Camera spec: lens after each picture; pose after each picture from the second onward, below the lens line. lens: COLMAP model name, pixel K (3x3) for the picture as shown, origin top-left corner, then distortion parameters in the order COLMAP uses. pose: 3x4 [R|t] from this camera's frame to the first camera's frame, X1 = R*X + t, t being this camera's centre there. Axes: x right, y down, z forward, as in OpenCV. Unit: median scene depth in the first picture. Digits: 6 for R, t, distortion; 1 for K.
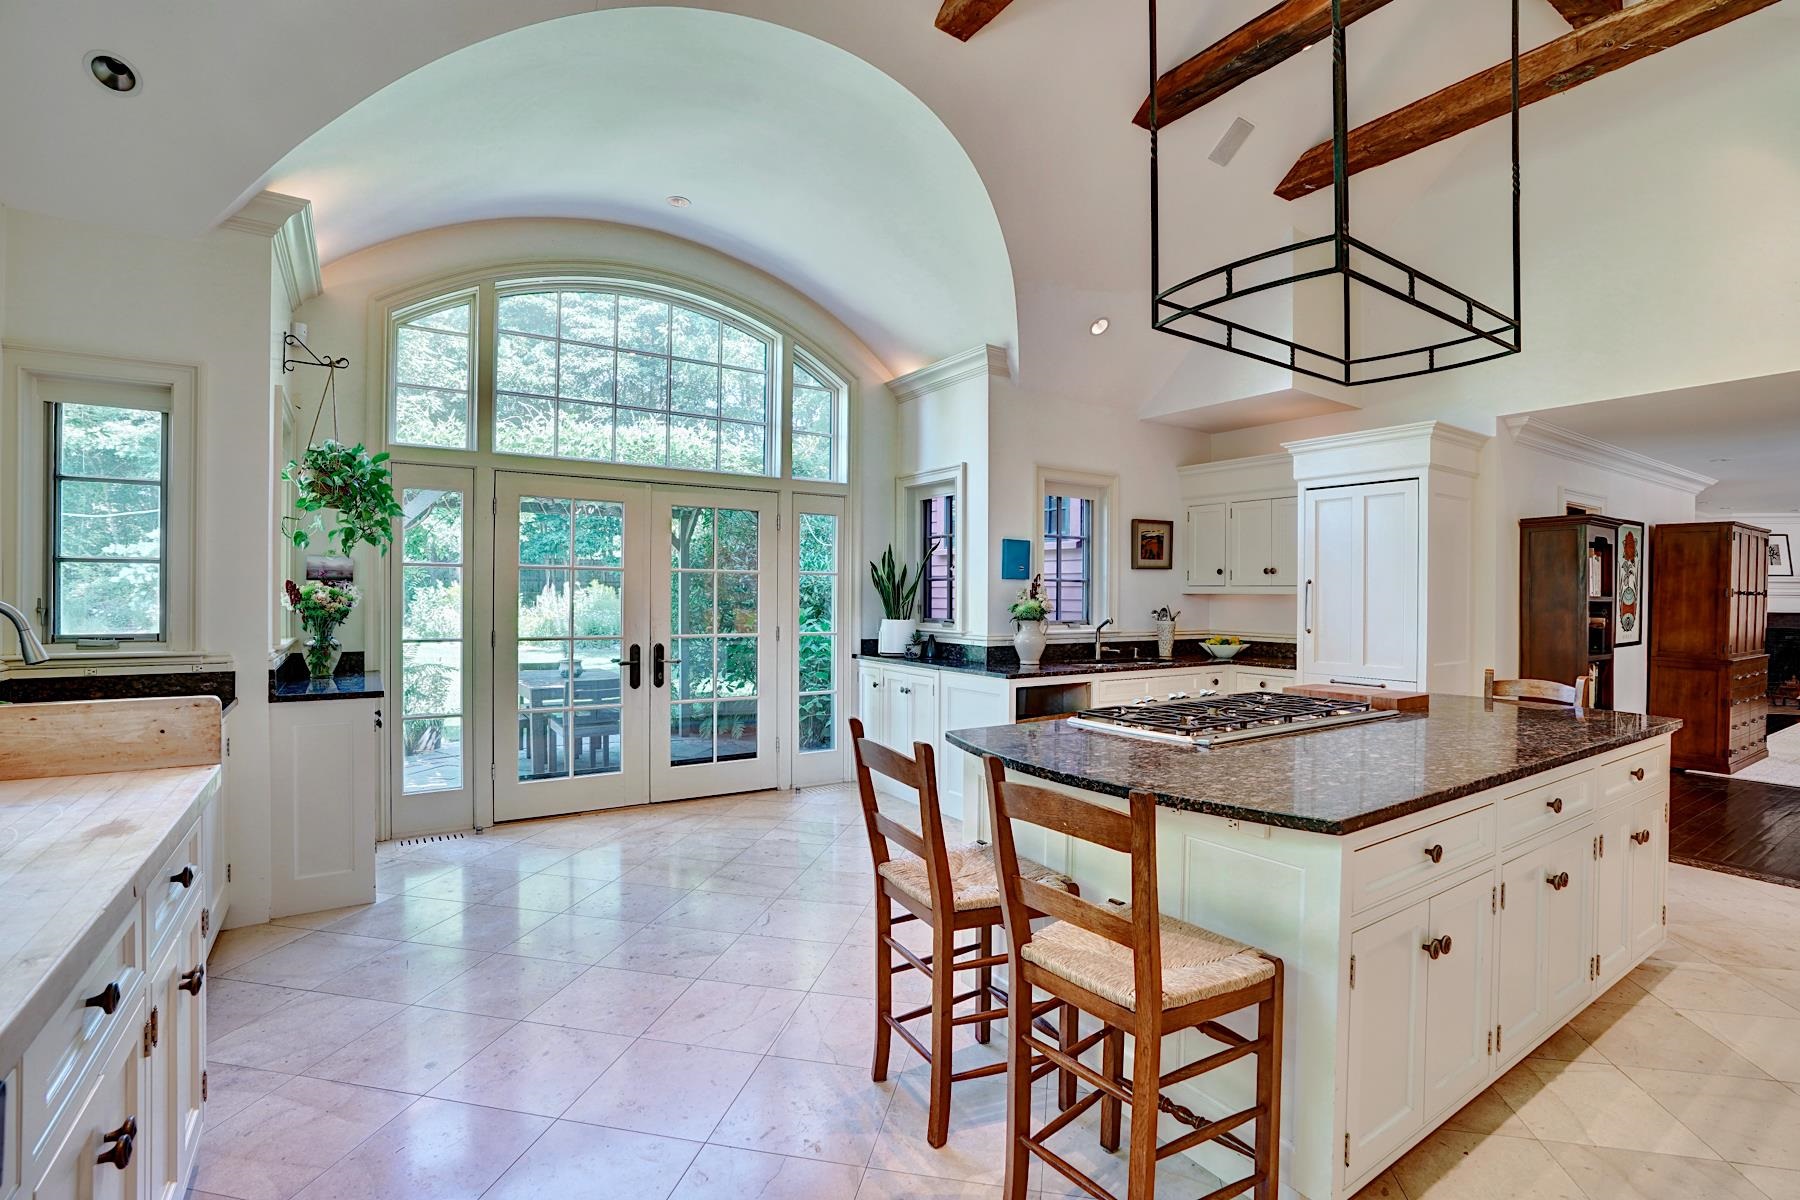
lens RADIAL K [[819.6, 0, 902.2], [0, 819.6, 596.4], [0, 0, 1]] dist [-0.064925, 0.022538]
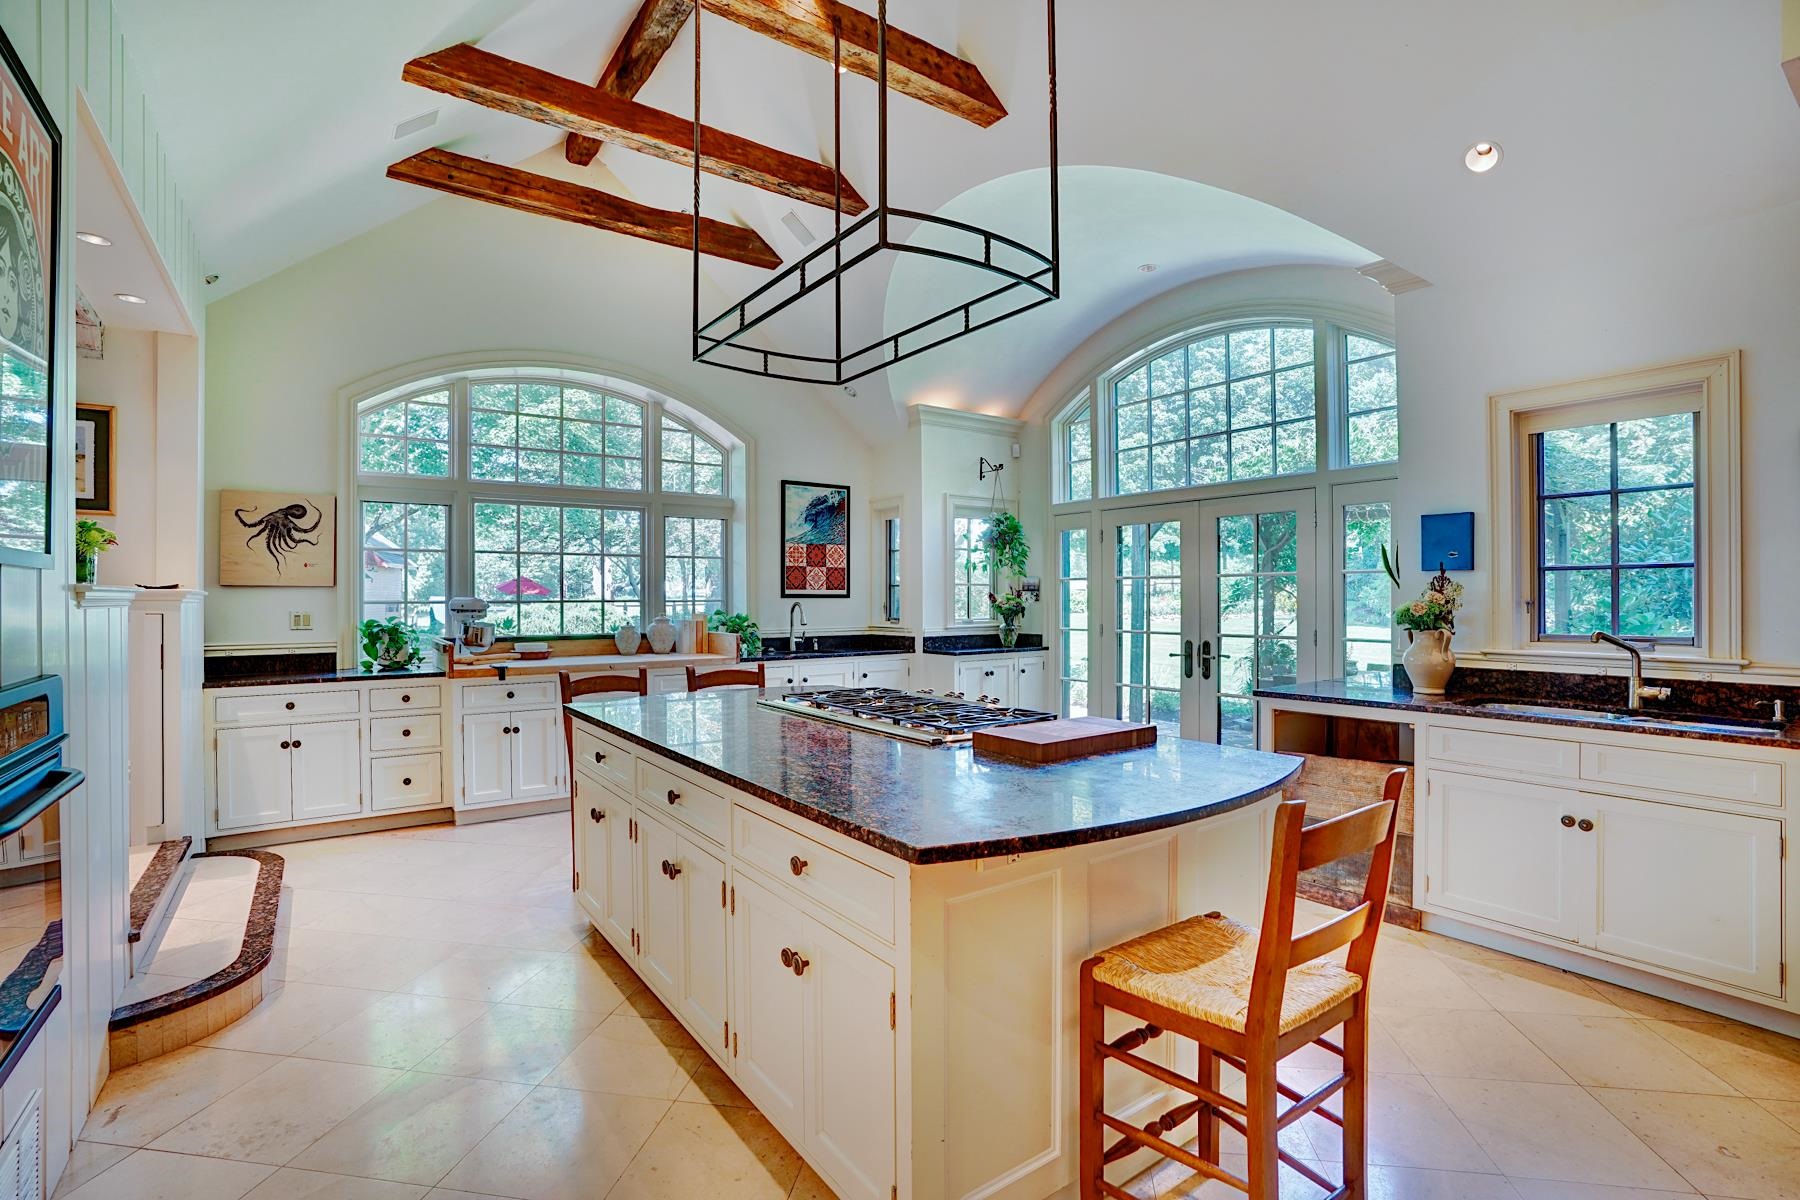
lens RADIAL K [[826.5, 0, 917.2], [0, 826.5, 596.8], [0, 0, 1]] dist [-0.069626, 0.027945]
pose [[0.052535, -0.009041, -0.998578, 1.090722], [0.003664, 0.999954, -0.008861, 0.007239], [0.998612, -0.003193, 0.052566, 0.720254]]
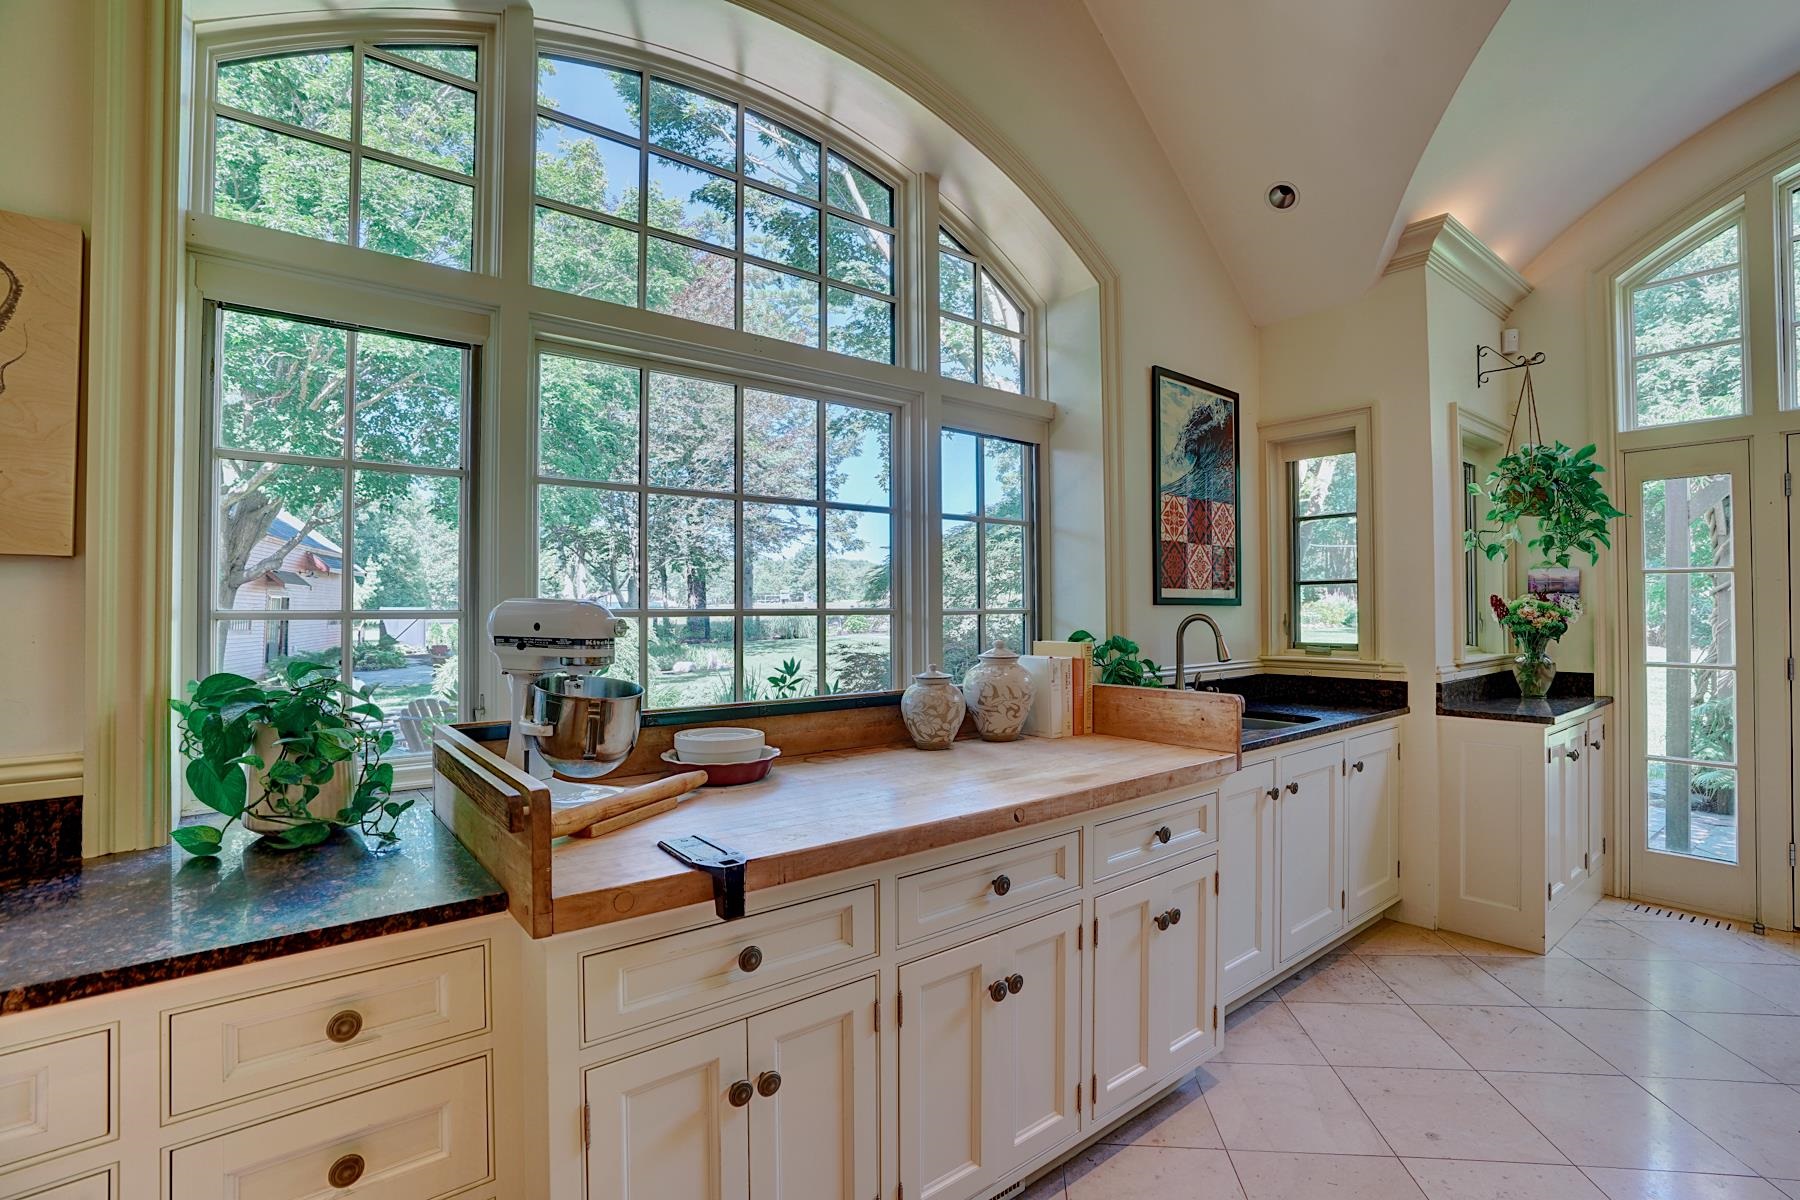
lens RADIAL K [[826.5, 0, 917.2], [0, 826.5, 596.8], [0, 0, 1]] dist [-0.069626, 0.027945]
pose [[0.100748, -0.023092, -0.994644, 0.139270], [0.003212, 0.999733, -0.022885, 0.002730], [0.994907, -0.000889, 0.100795, 0.188002]]
